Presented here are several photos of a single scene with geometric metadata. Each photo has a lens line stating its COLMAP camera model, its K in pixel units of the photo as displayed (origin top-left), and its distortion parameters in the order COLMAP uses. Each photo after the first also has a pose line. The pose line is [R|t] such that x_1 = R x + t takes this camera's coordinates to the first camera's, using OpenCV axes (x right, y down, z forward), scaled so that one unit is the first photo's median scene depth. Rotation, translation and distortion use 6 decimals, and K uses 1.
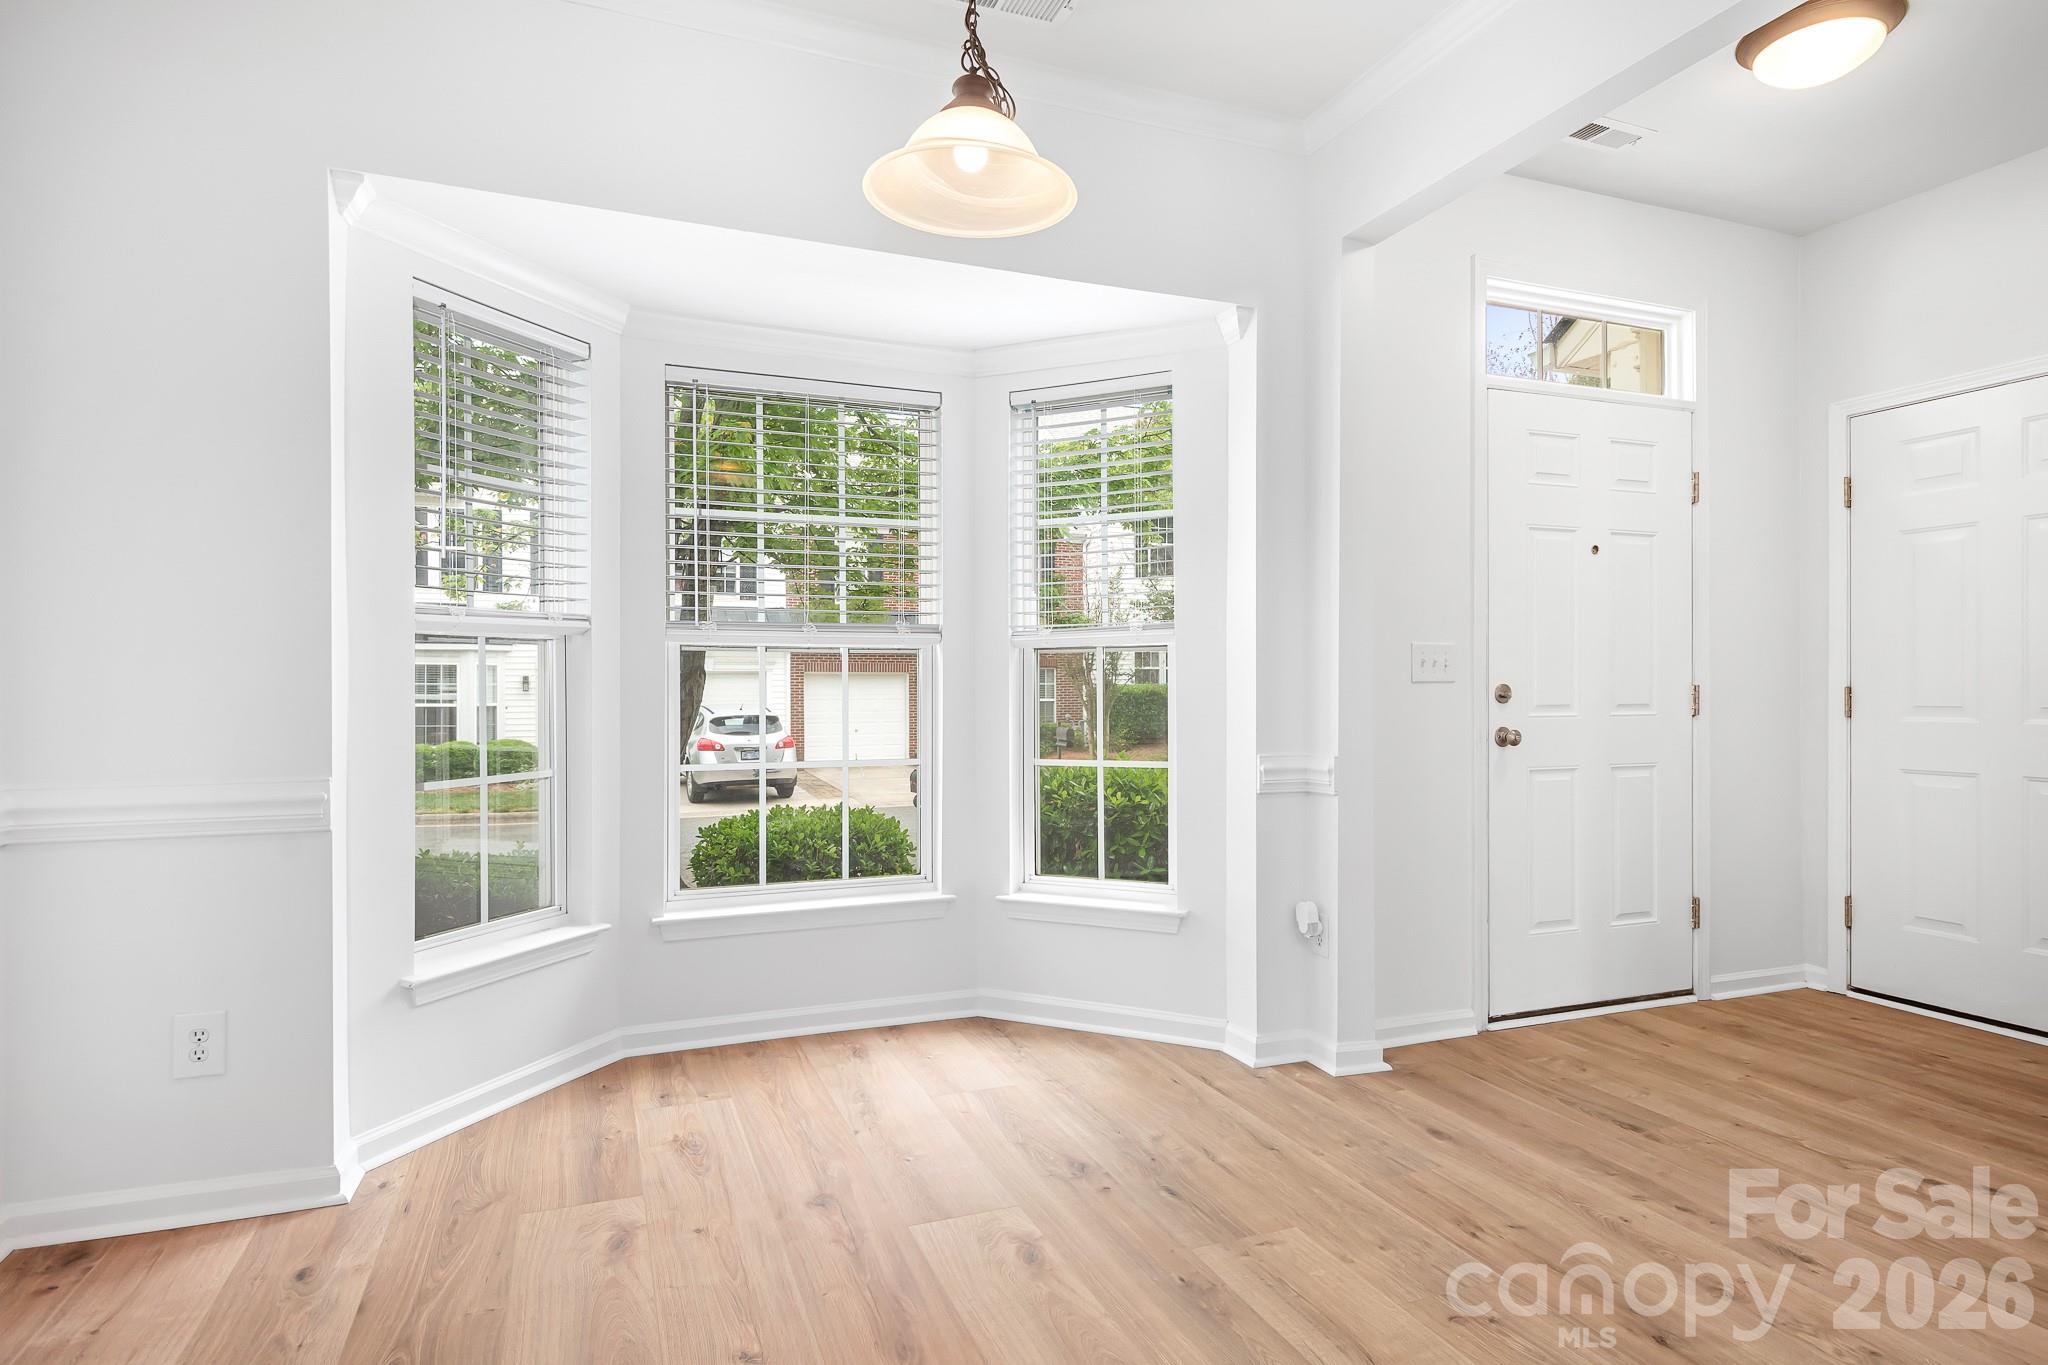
lens RADIAL K [[1090.3, 0, 1027.8], [0, 1090.3, 687.1], [0, 0, 1]] dist [-0.005162, -0.001128]
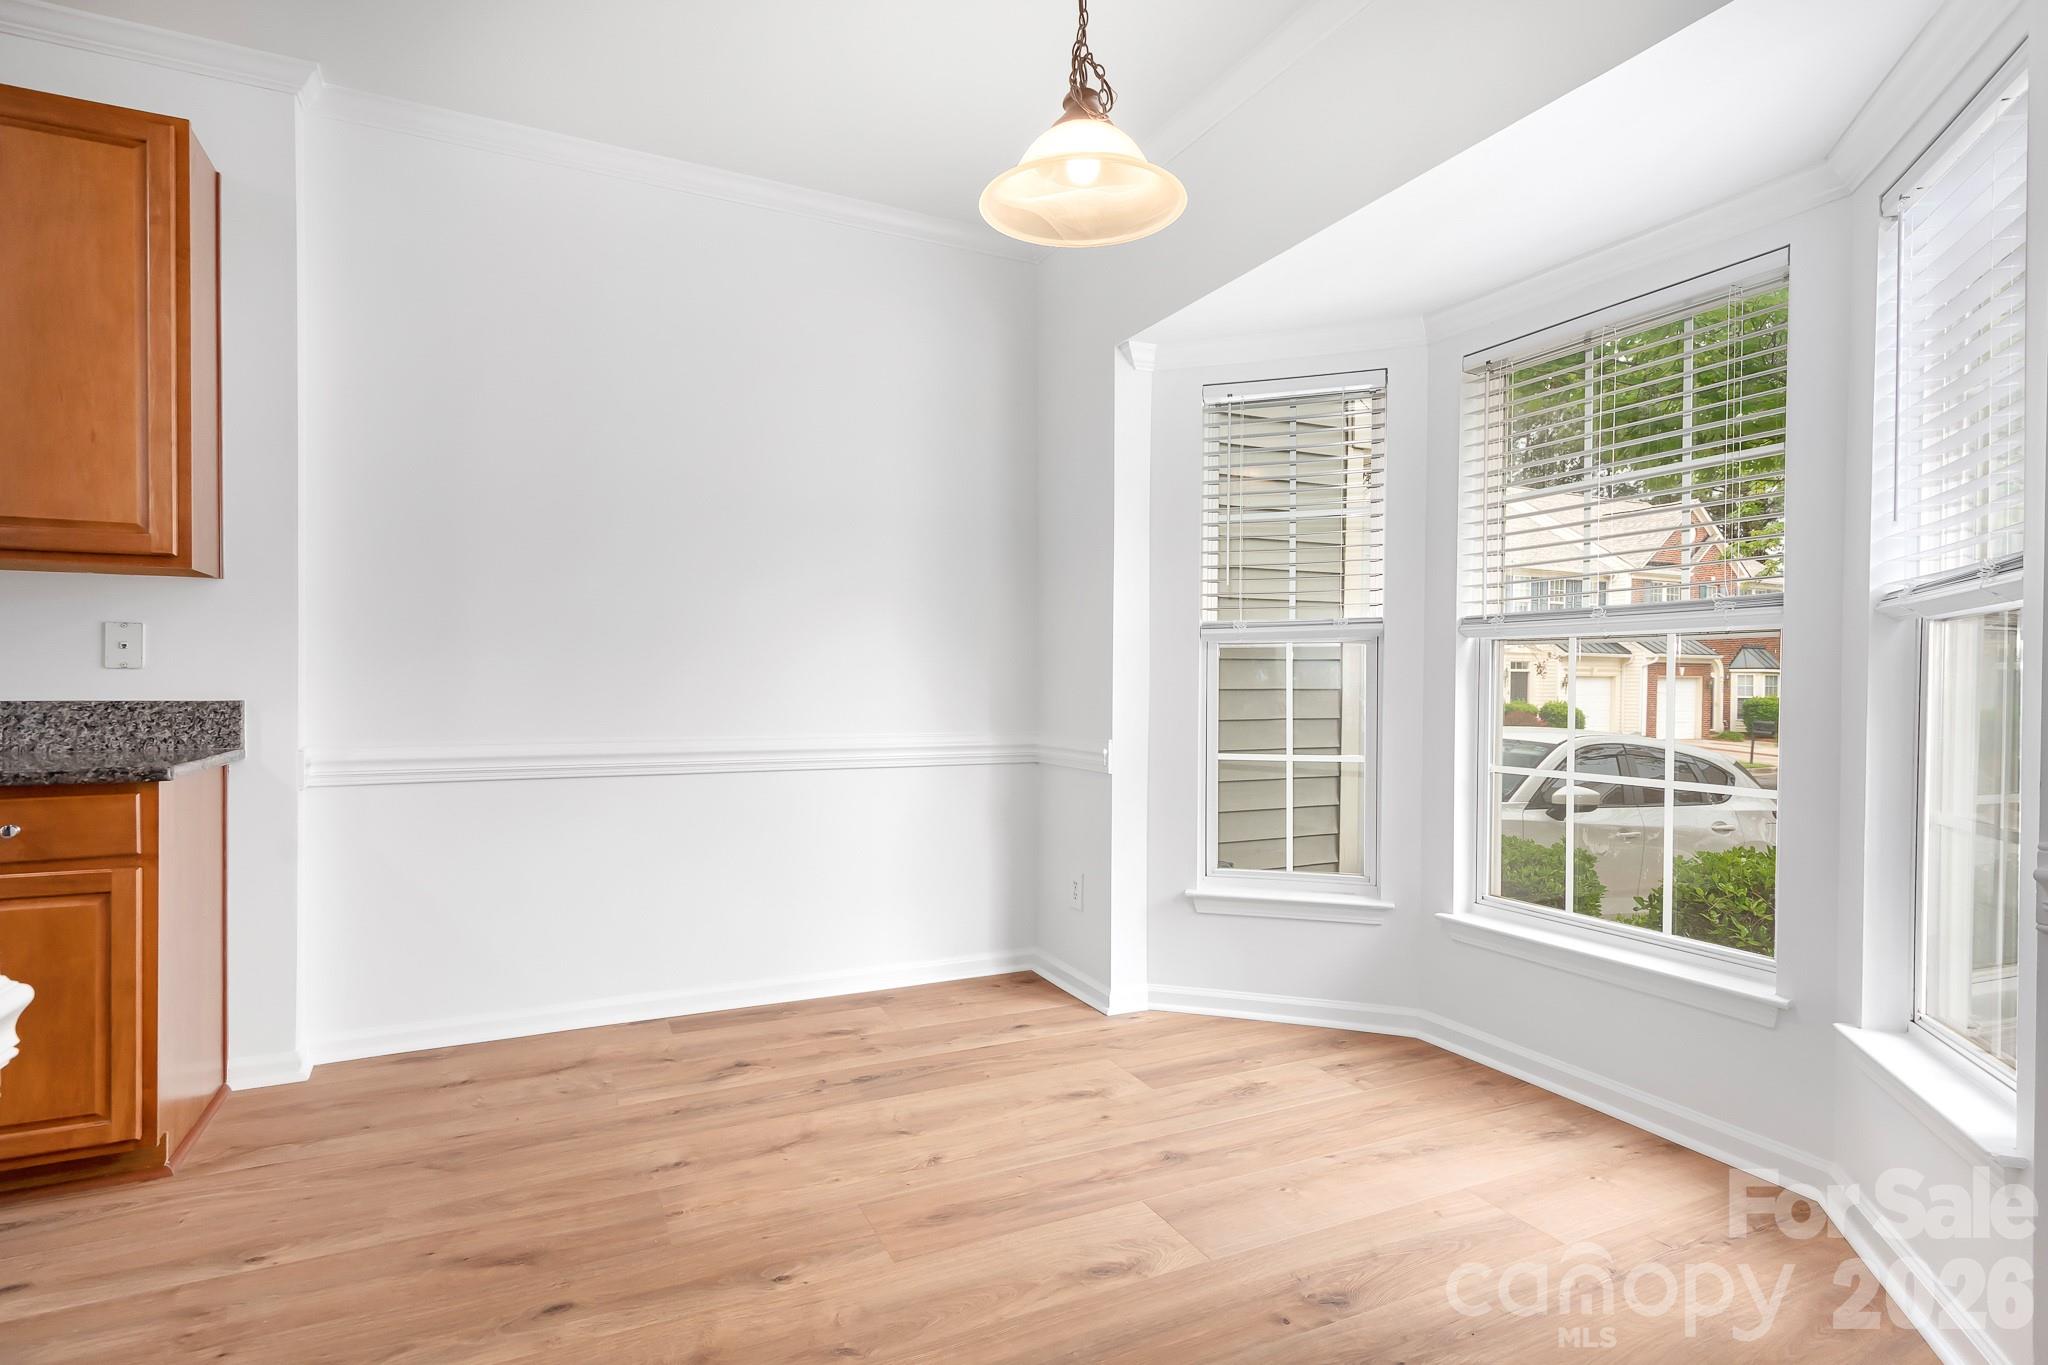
lens RADIAL K [[1021.6, 0, 1023.4], [0, 1021.6, 694.1], [0, 0, 1]] dist [0.011999, -0.005013]
pose [[0.079299, 0.016348, -0.996717, 0.595082], [-0.004369, 0.999862, 0.016052, -0.004379], [0.996841, 0.003082, 0.079359, 0.563253]]
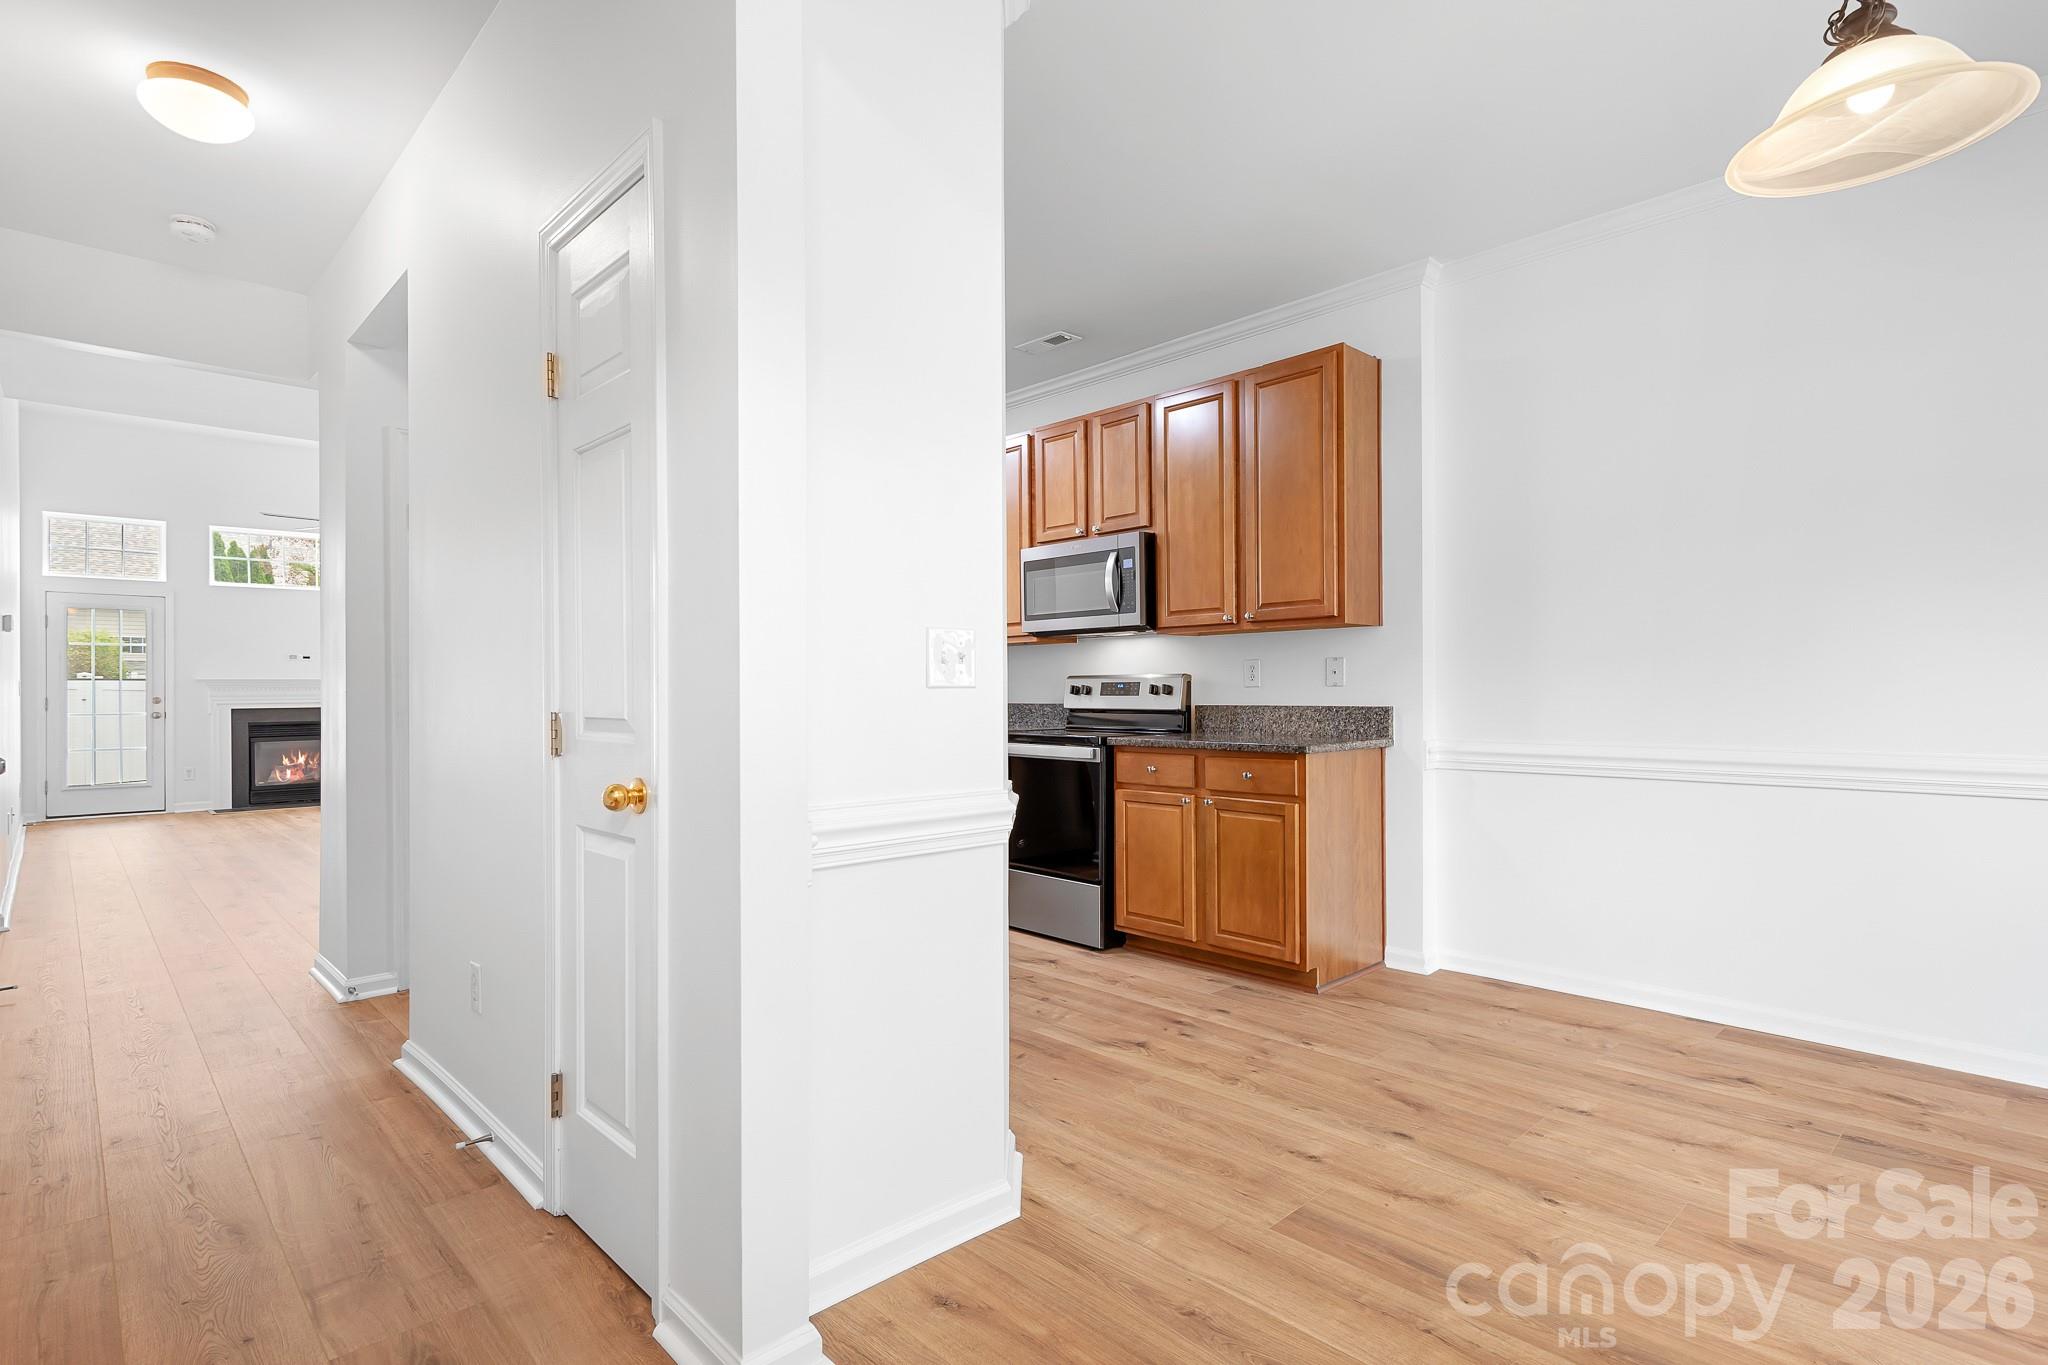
lens RADIAL K [[1021.6, 0, 1033.3], [0, 1021.6, 690.8], [0, 0, 1]] dist [0.011999, -0.005013]
pose [[-0.922731, 0.011706, -0.385266, 0.588744], [0.011936, 0.999927, 0.001795, -0.008973], [0.385259, -0.002942, -0.922804, 0.982034]]
